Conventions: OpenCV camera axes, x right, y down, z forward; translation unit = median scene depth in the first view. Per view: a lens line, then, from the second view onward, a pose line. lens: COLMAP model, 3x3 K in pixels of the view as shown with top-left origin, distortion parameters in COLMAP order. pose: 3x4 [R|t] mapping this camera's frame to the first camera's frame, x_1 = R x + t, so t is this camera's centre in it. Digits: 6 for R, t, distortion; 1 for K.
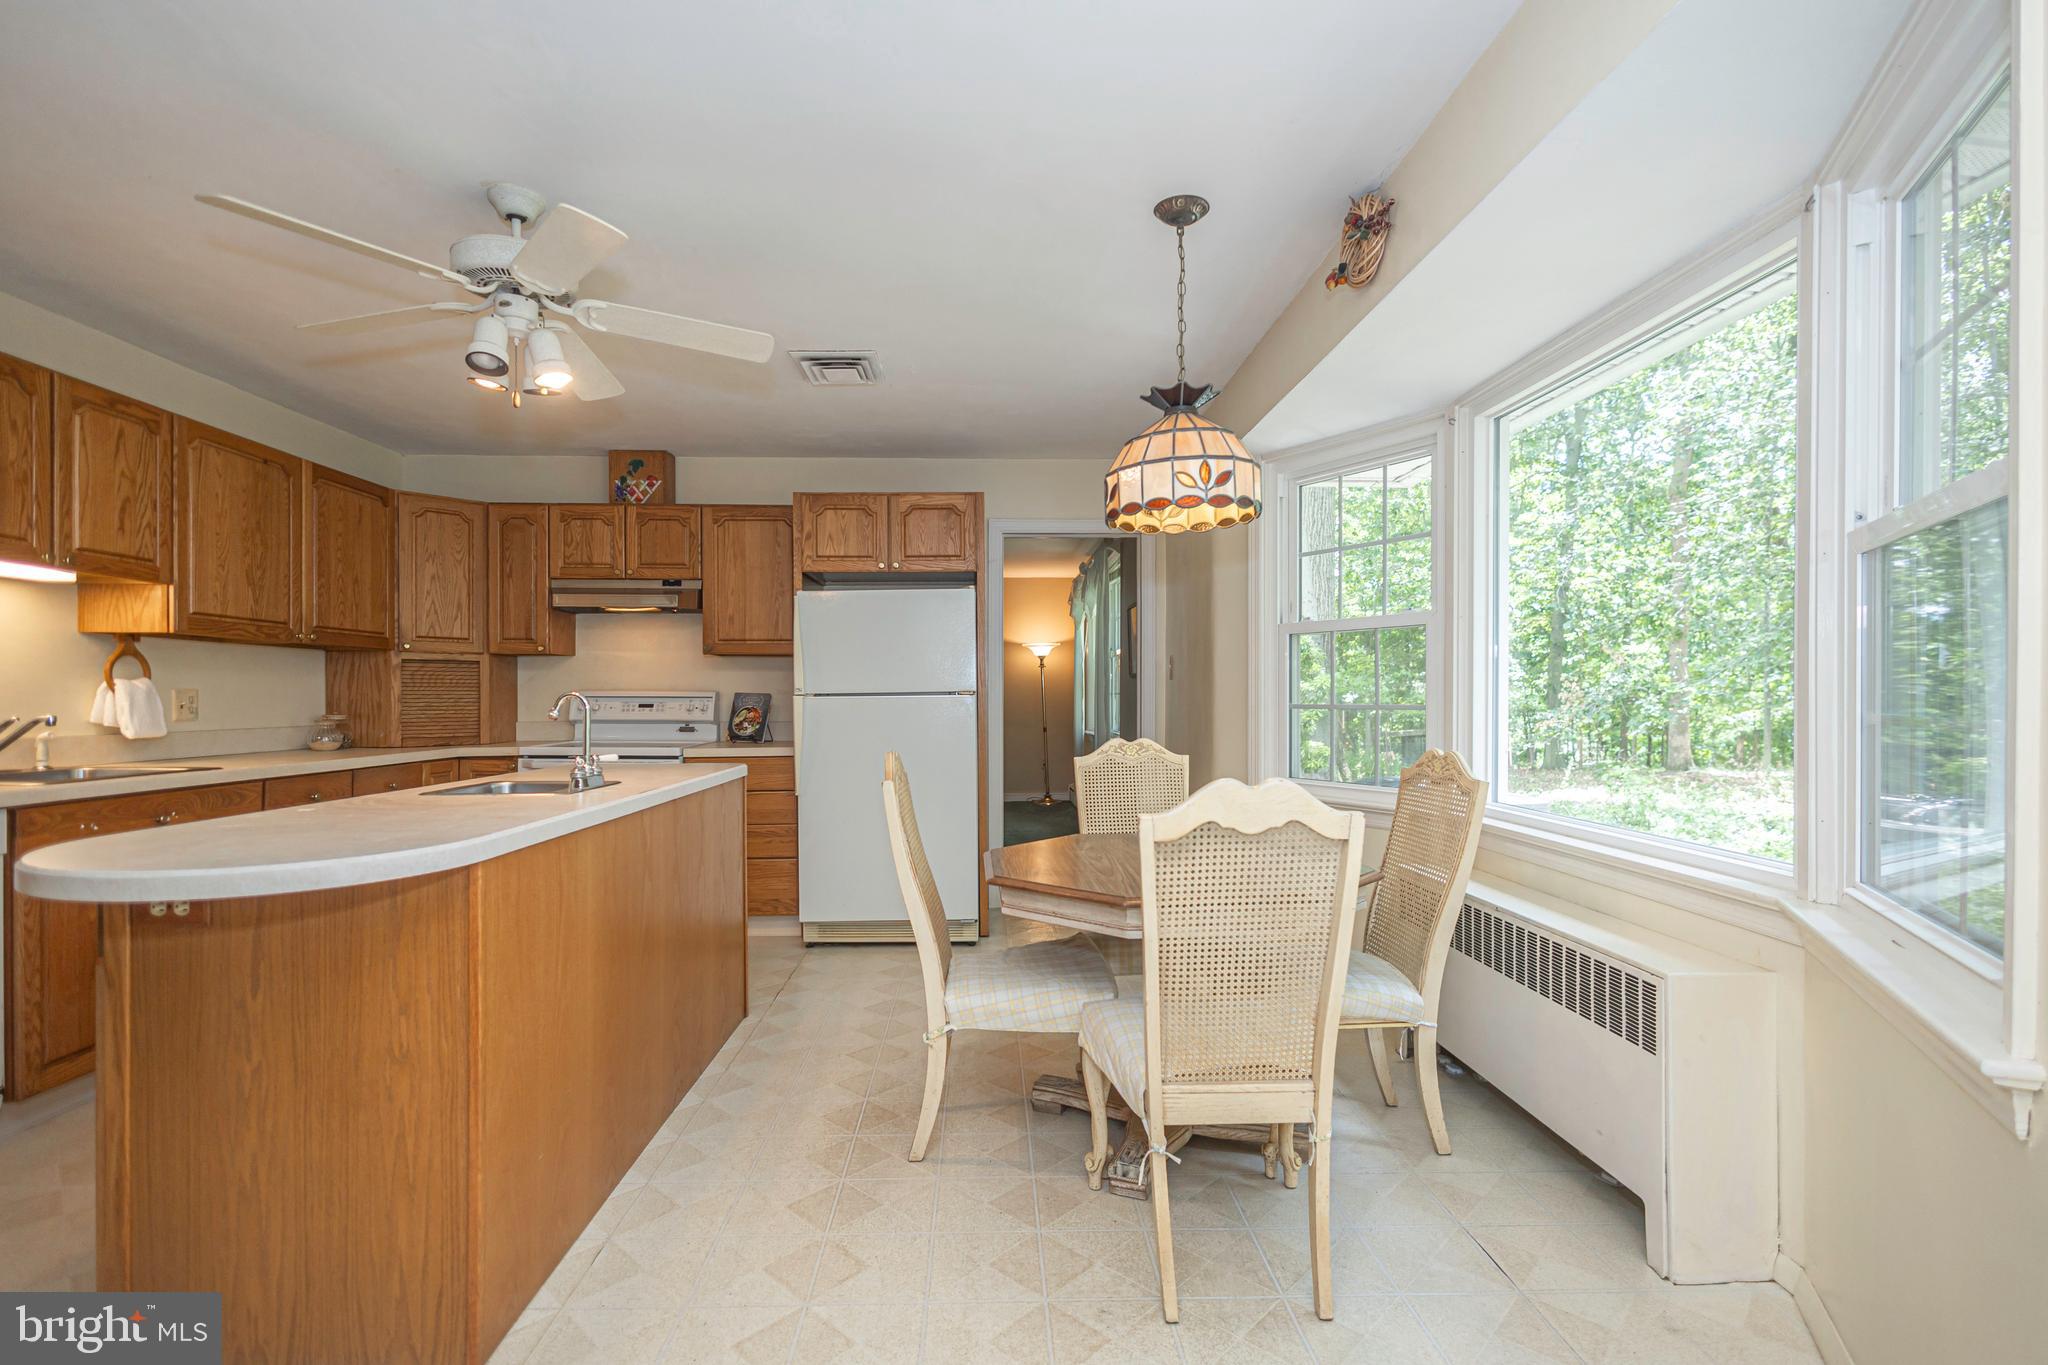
lens RADIAL K [[967.7, 0, 973.4], [0, 967.7, 703.1], [0, 0, 1]] dist [0.011113, -0.002163]
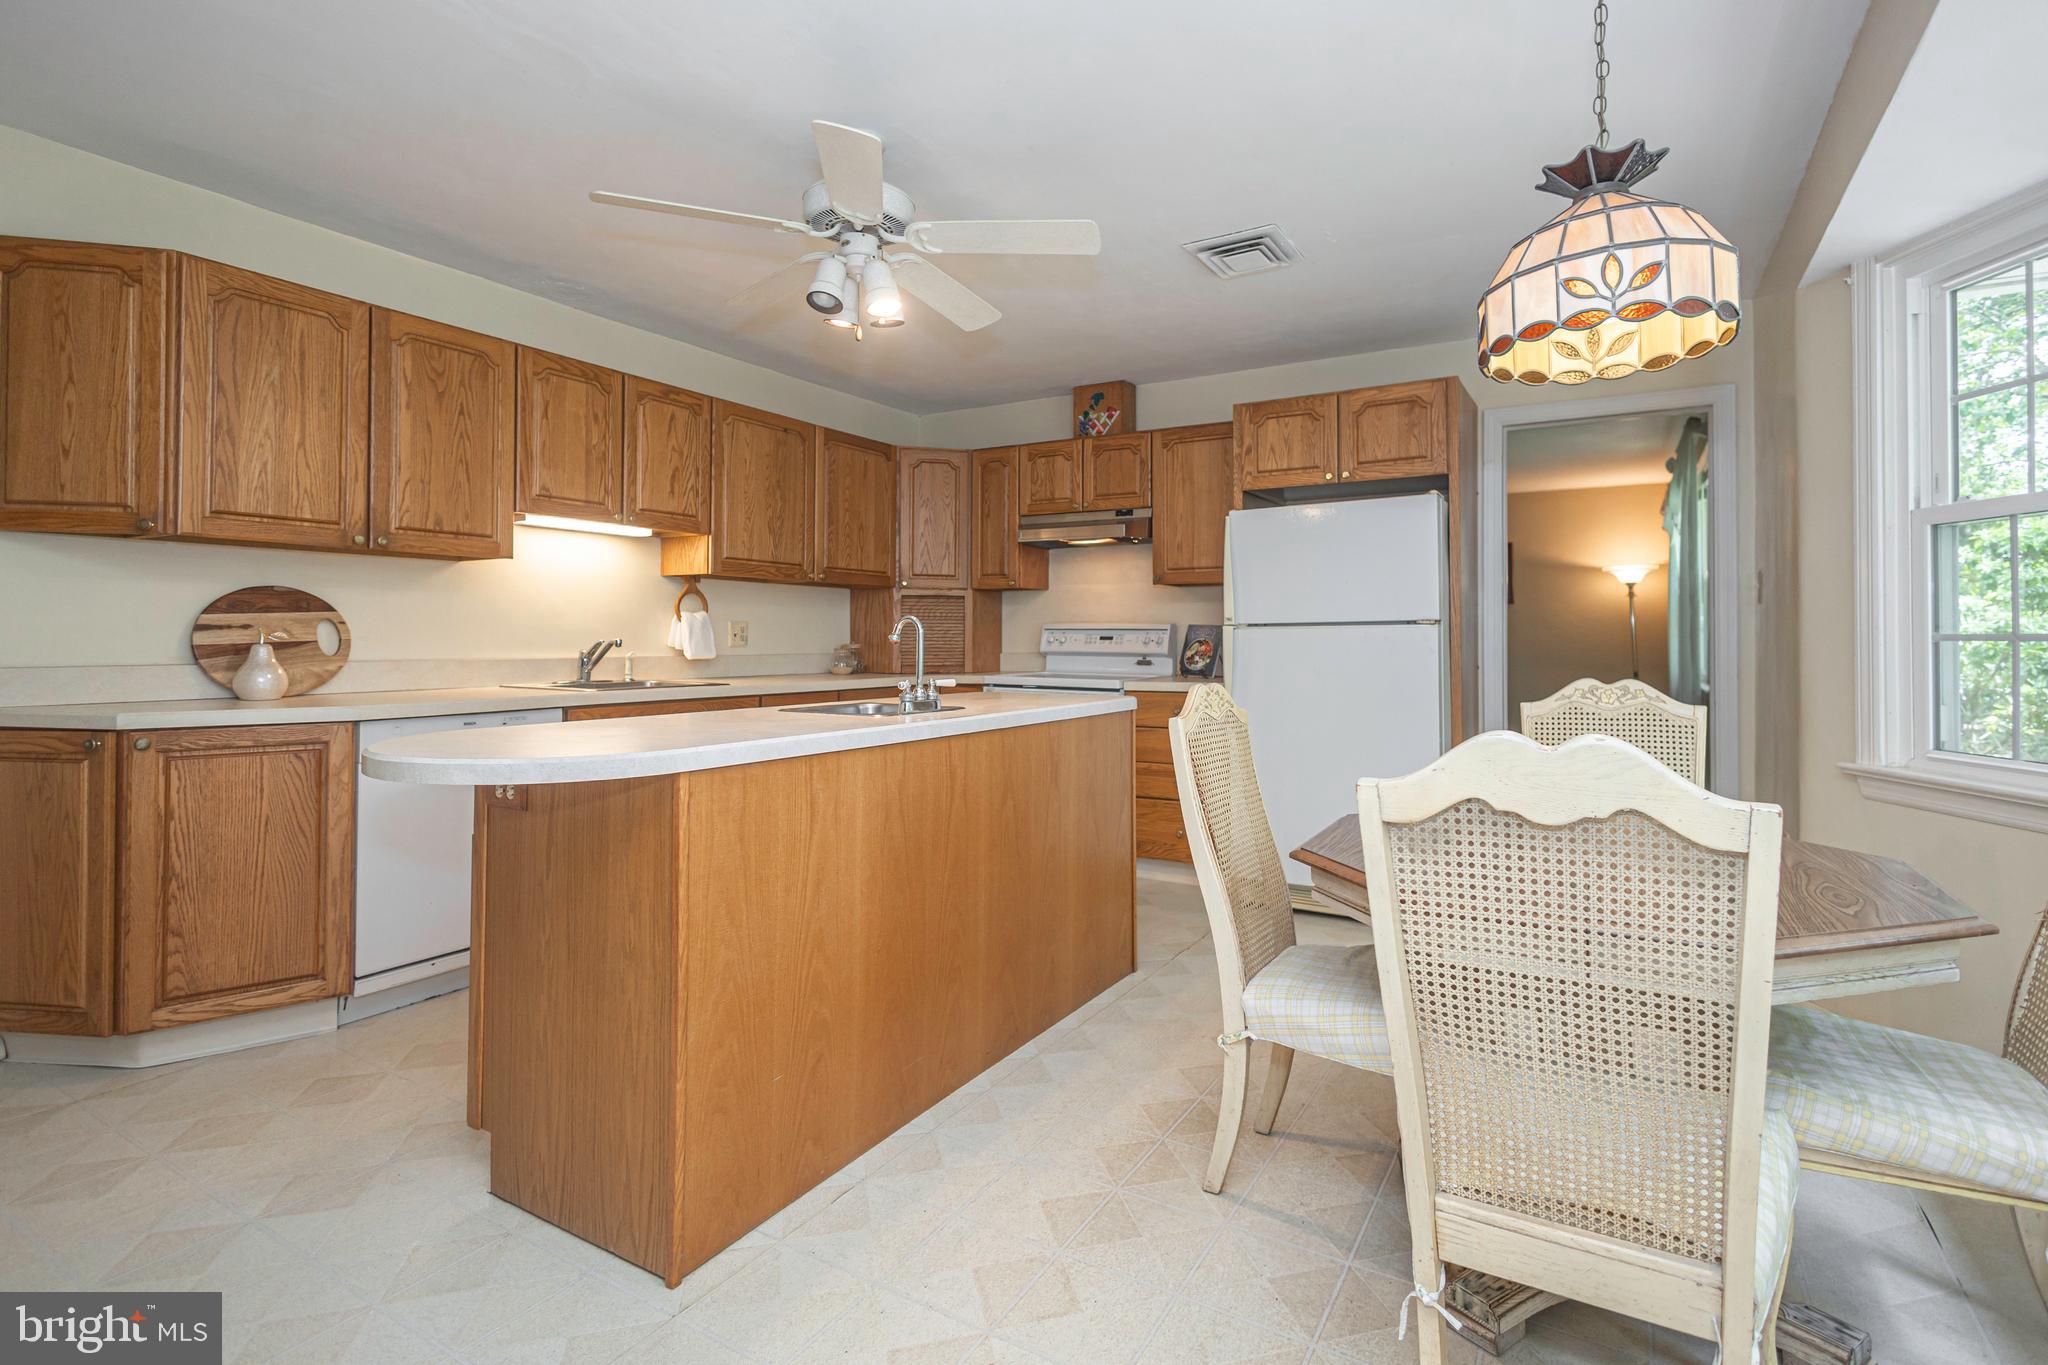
lens RADIAL K [[967.7, 0, 1040.6], [0, 967.7, 627.6], [0, 0, 1]] dist [0.011113, -0.002163]
pose [[0.856679, -0.001793, -0.515846, 0.166586], [-0.007786, 0.999835, -0.016406, 0.012416], [0.515791, 0.018071, 0.856524, 0.159786]]
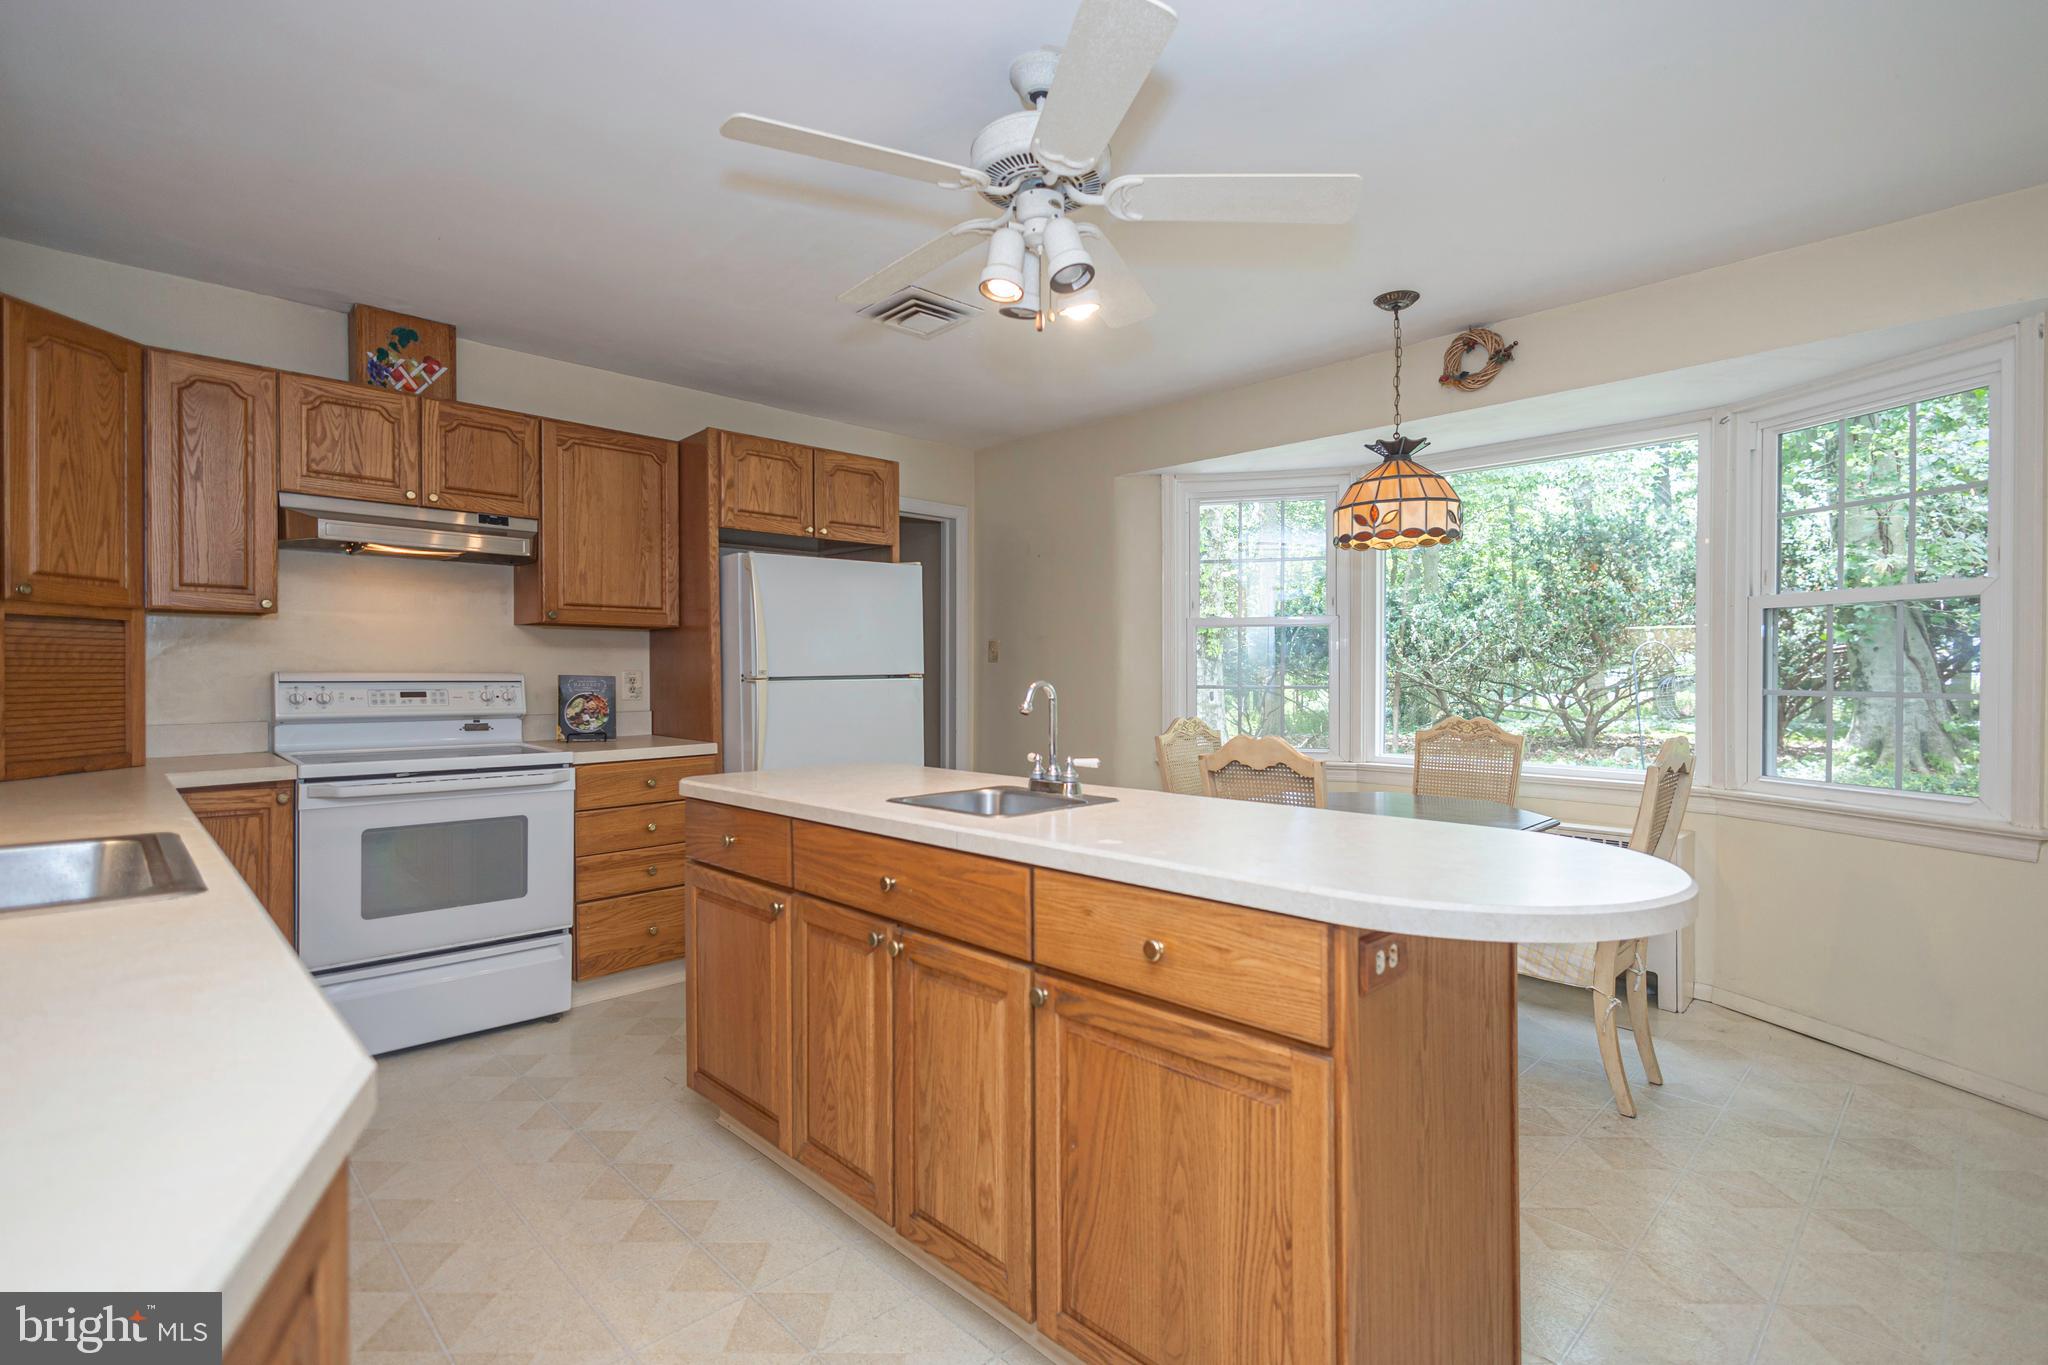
lens RADIAL K [[967.7, 0, 1027.9], [0, 967.7, 675.0], [0, 0, 1]] dist [0.011113, -0.002163]
pose [[0.719327, -0.001678, 0.694670, -0.709778], [0.001045, 0.999999, 0.001334, -0.015758], [-0.694671, -0.000233, 0.719328, 0.300937]]
